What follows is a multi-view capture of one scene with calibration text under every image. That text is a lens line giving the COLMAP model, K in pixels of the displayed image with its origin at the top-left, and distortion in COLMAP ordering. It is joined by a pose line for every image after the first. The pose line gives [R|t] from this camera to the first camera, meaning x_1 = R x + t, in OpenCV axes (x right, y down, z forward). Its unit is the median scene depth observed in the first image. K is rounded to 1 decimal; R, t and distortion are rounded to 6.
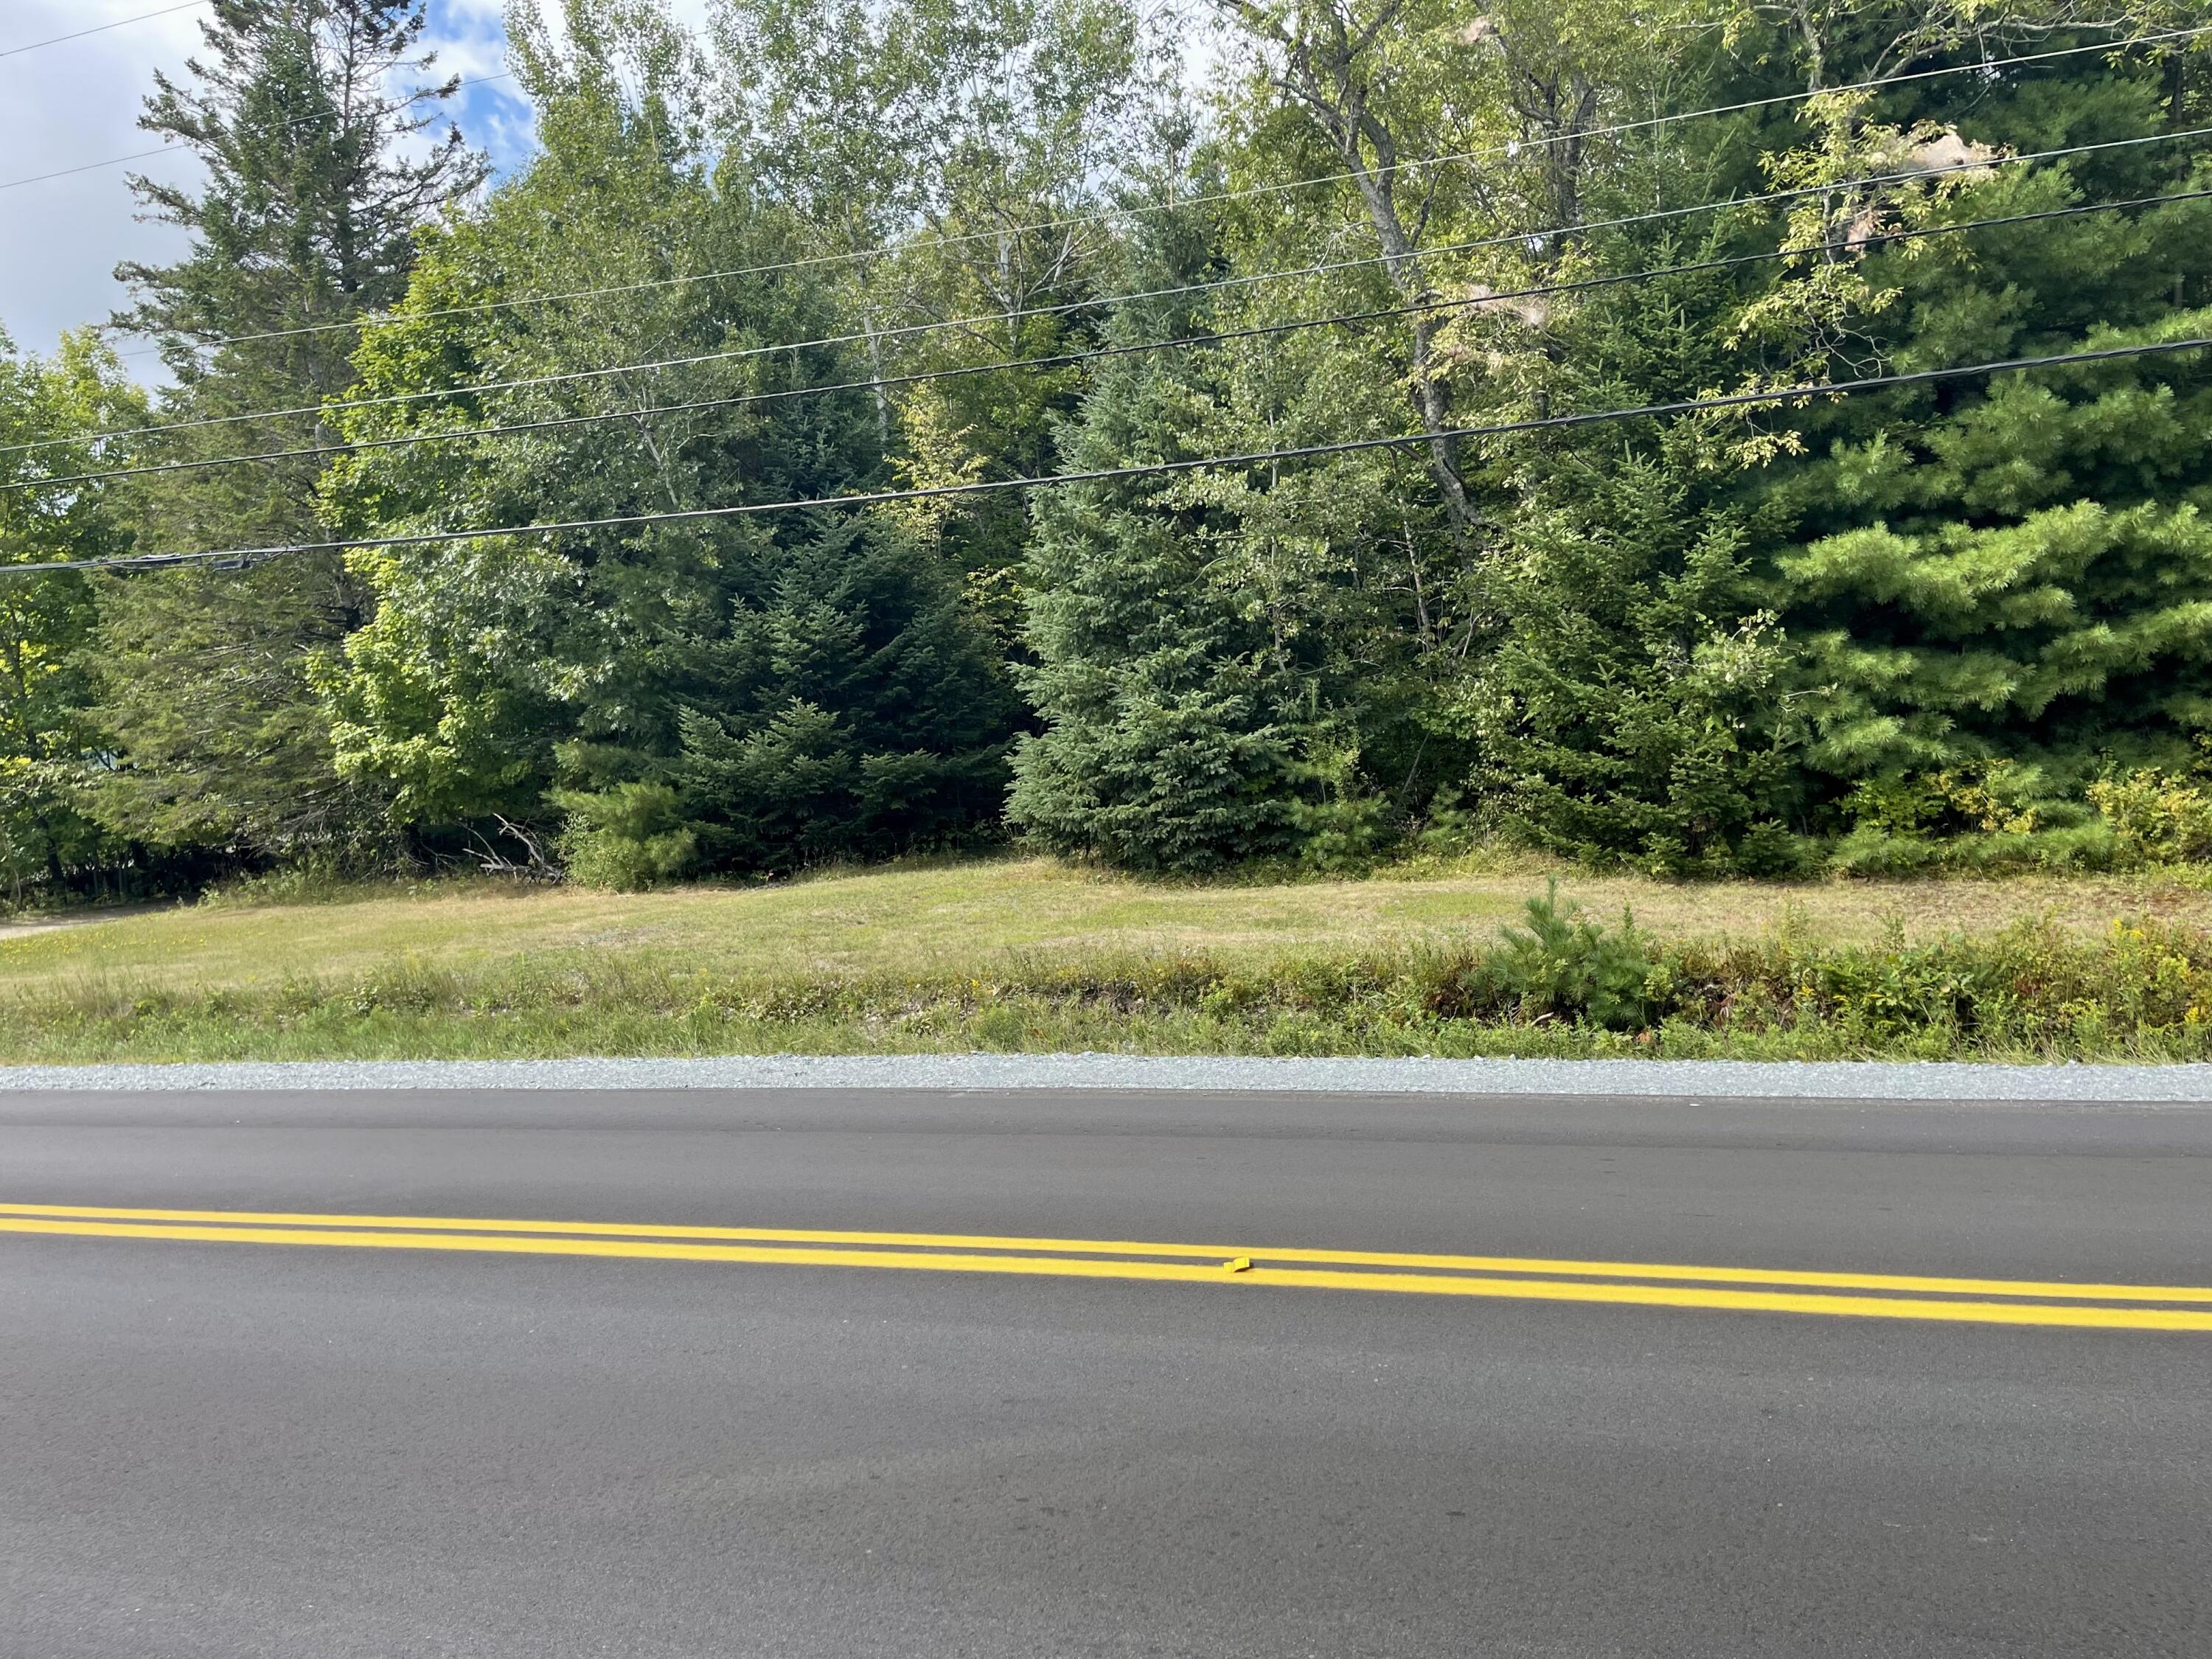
lens RADIAL K [[1652.0, 0, 1113.9], [0, 1652.0, 821.4], [0, 0, 1]] dist [0.071051, -0.088828]
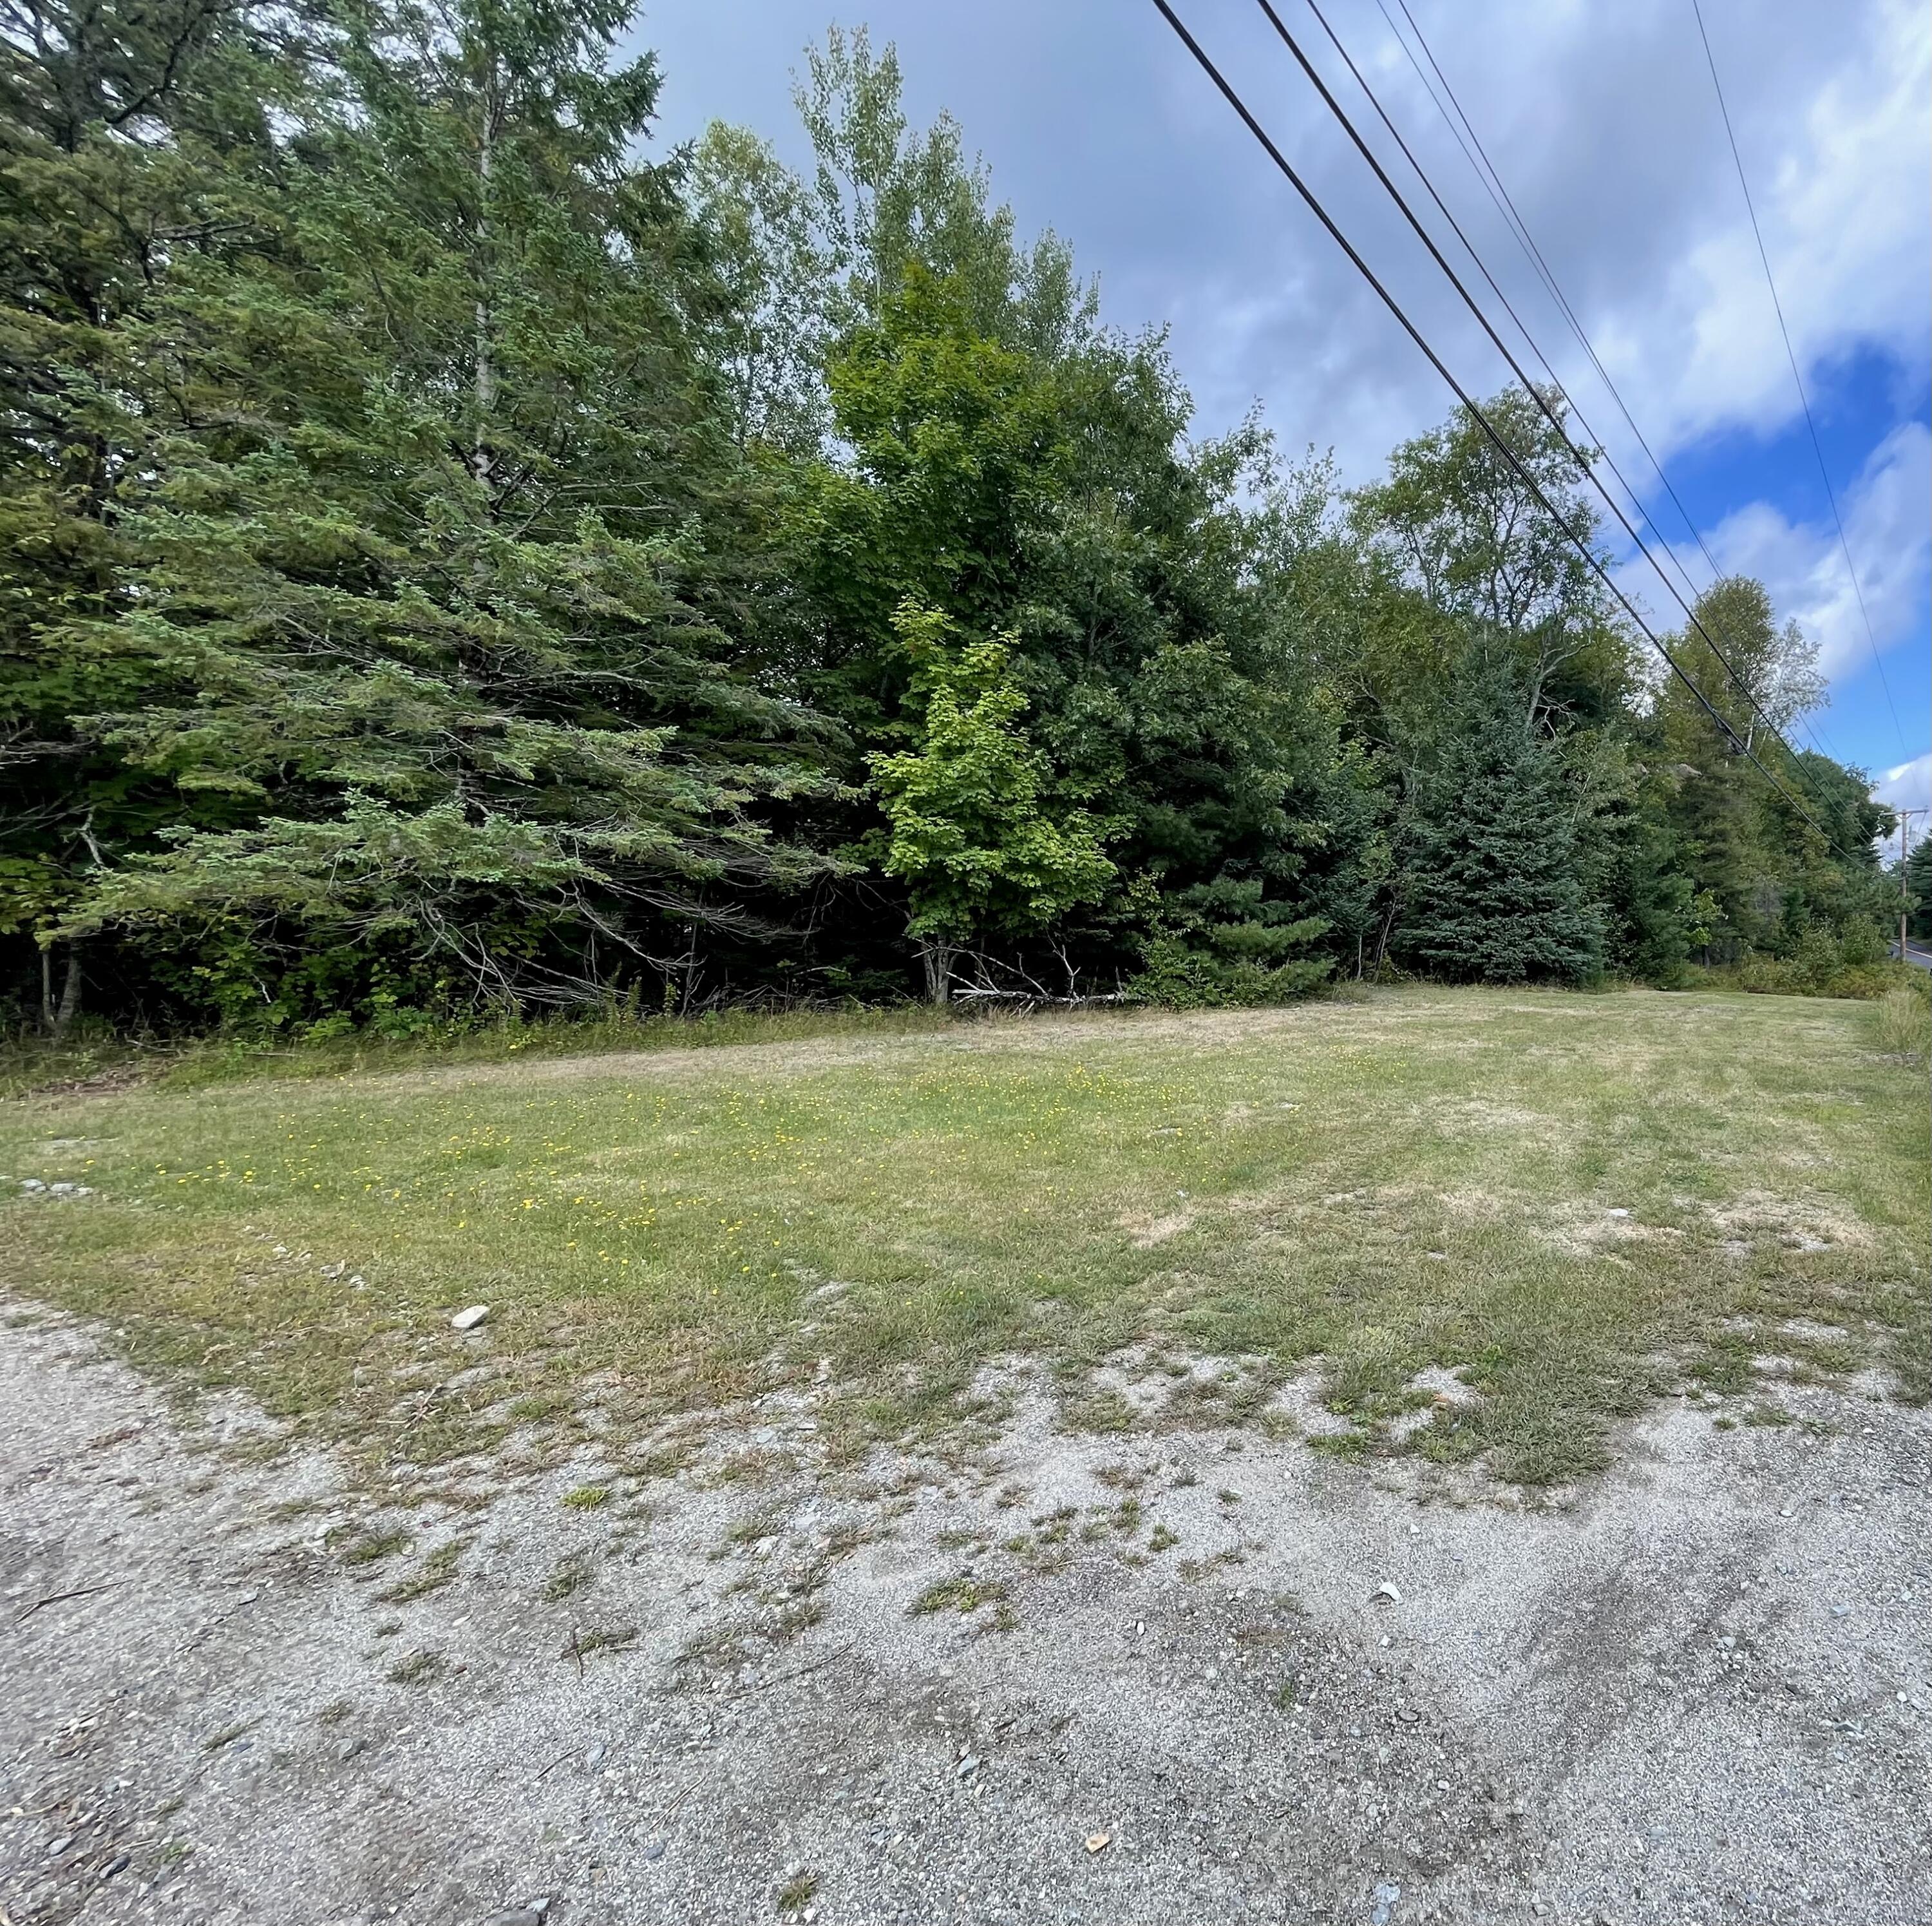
lens RADIAL K [[1040.8, 0, 1270.9], [0, 1040.8, 963.5], [0, 0, 1]] dist [0.004745, 0.001674]
pose [[0.235660, 0.052894, 0.970395, -1.316154], [0.018720, 0.998085, -0.058949, 0.071052], [-0.971655, 0.032058, 0.234218, 1.050082]]
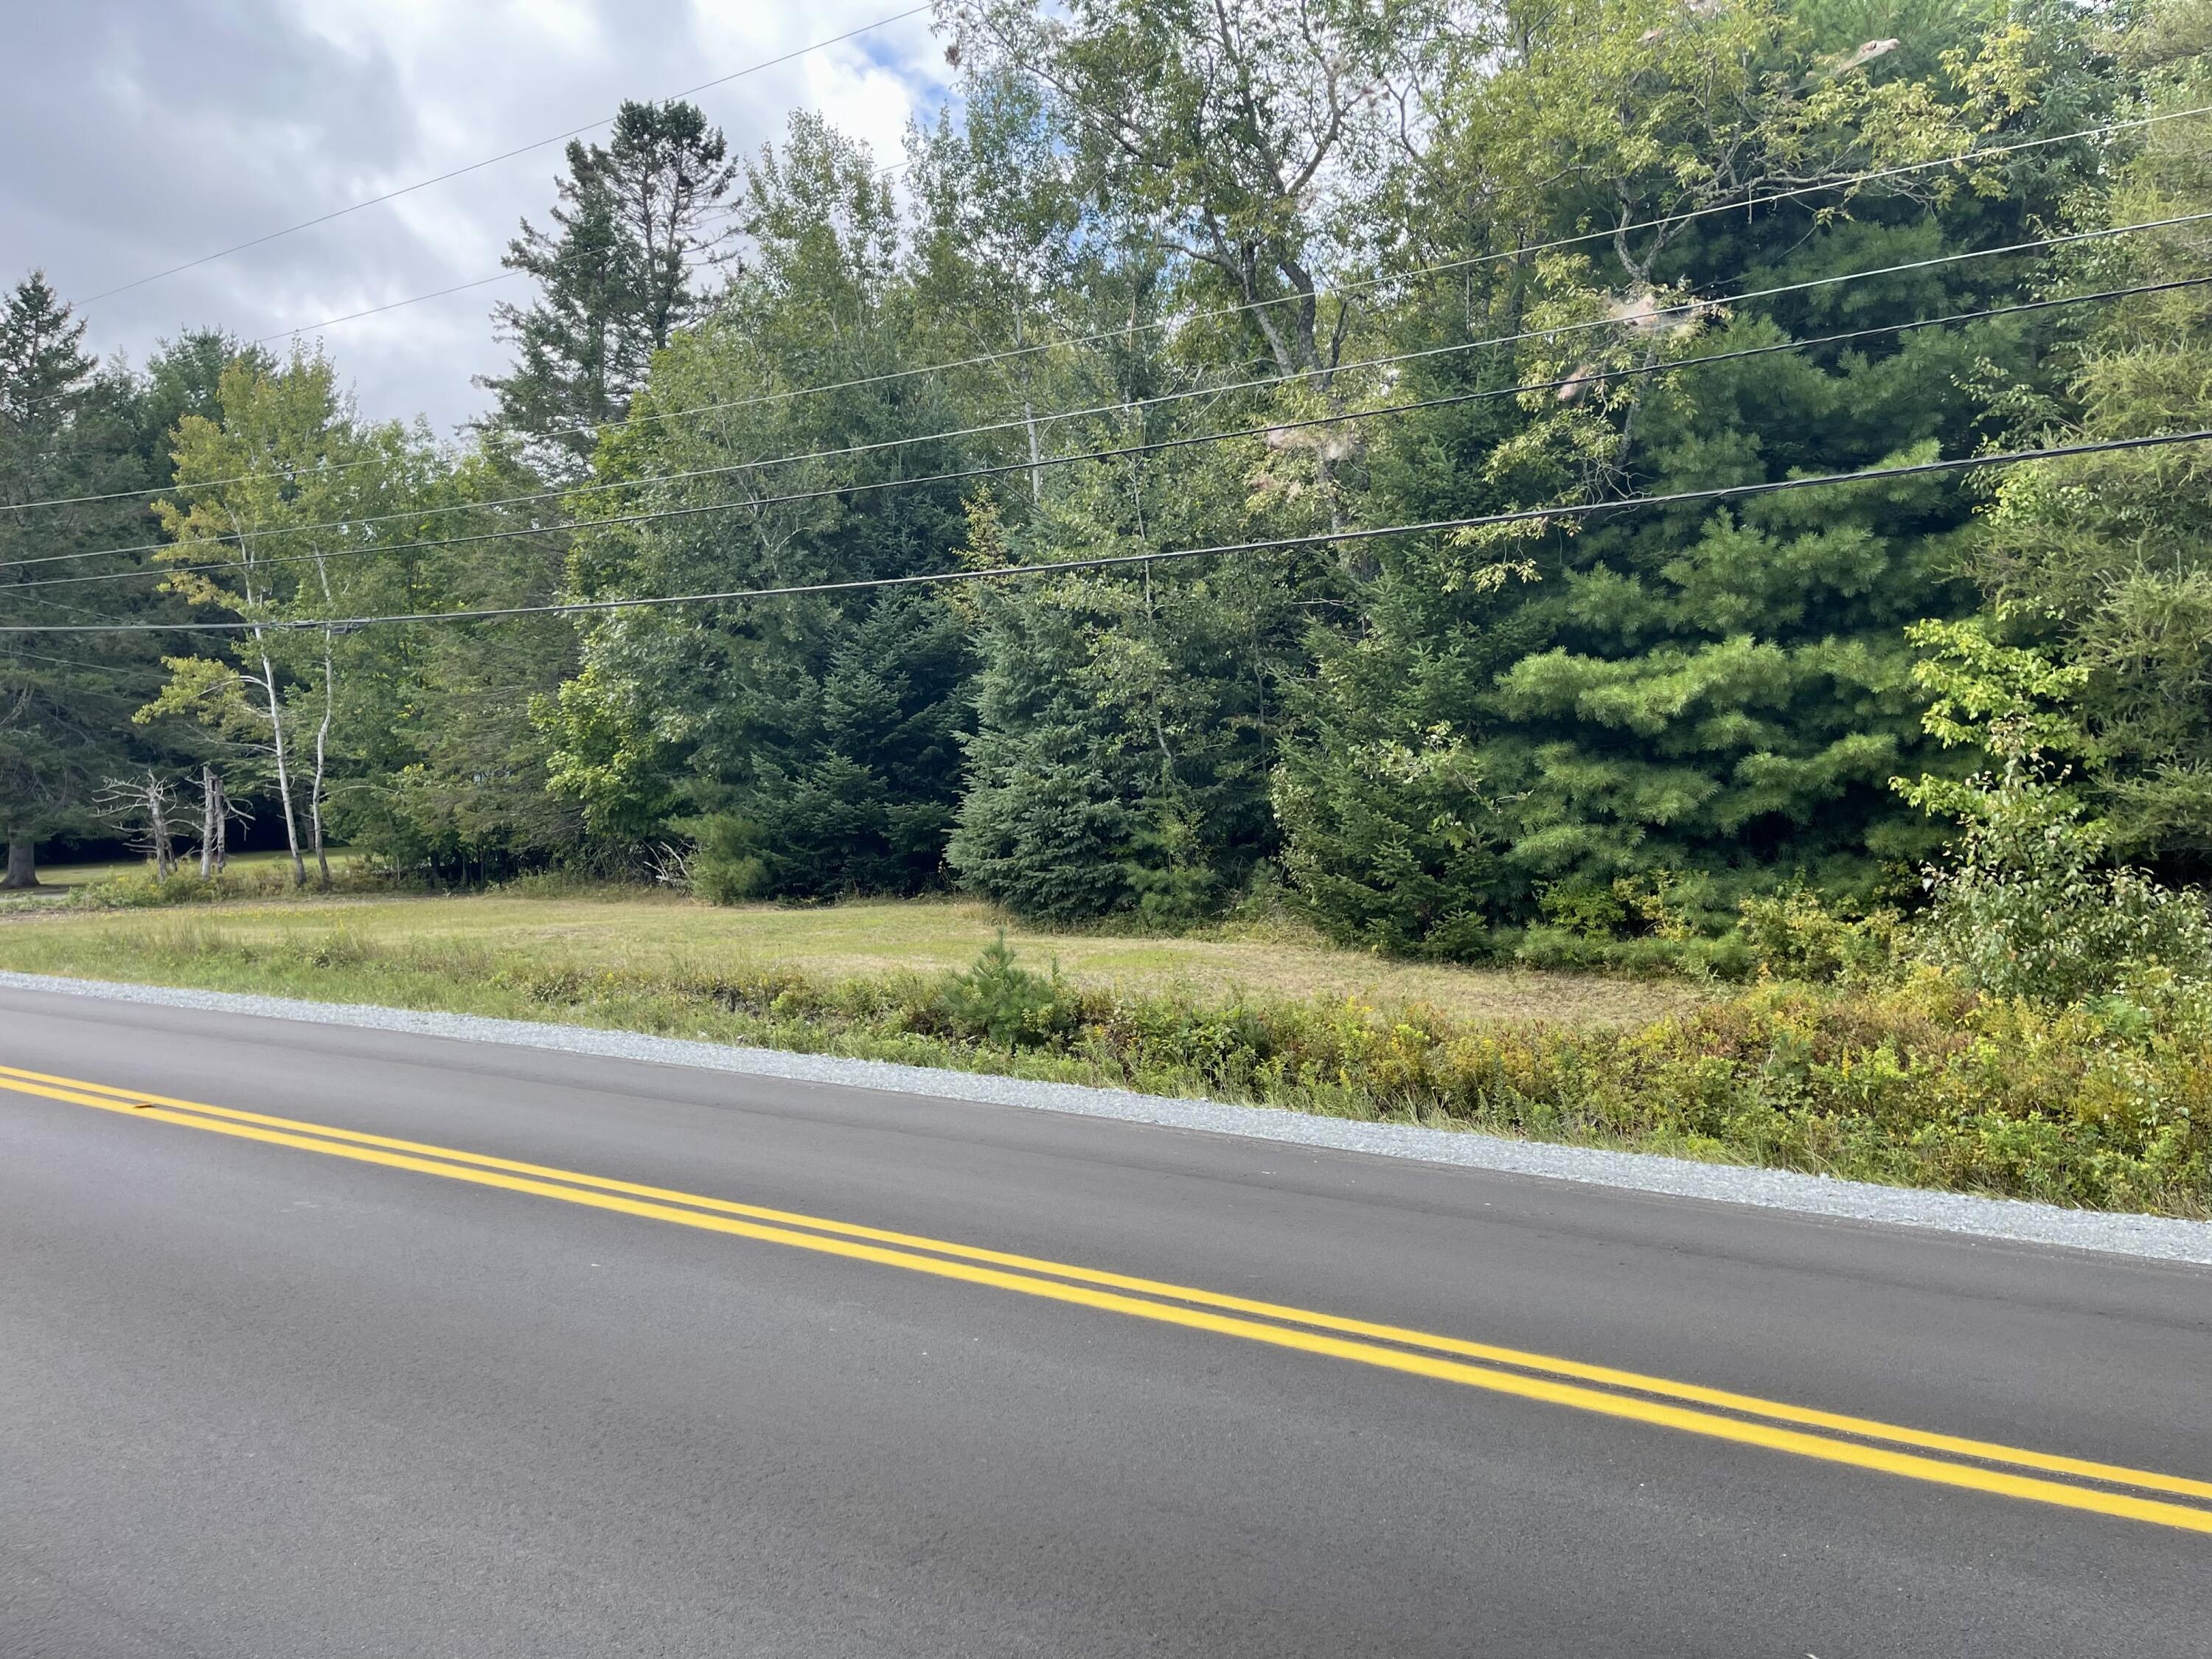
lens RADIAL K [[1627.0, 0, 1139.5], [0, 1627.0, 835.5], [0, 0, 1]] dist [0.083042, -0.136008]
pose [[0.964823, 0.069593, -0.253522, 0.379946], [-0.076921, 0.996854, -0.019095, -0.010799], [0.251396, 0.037925, 0.967141, -0.084663]]
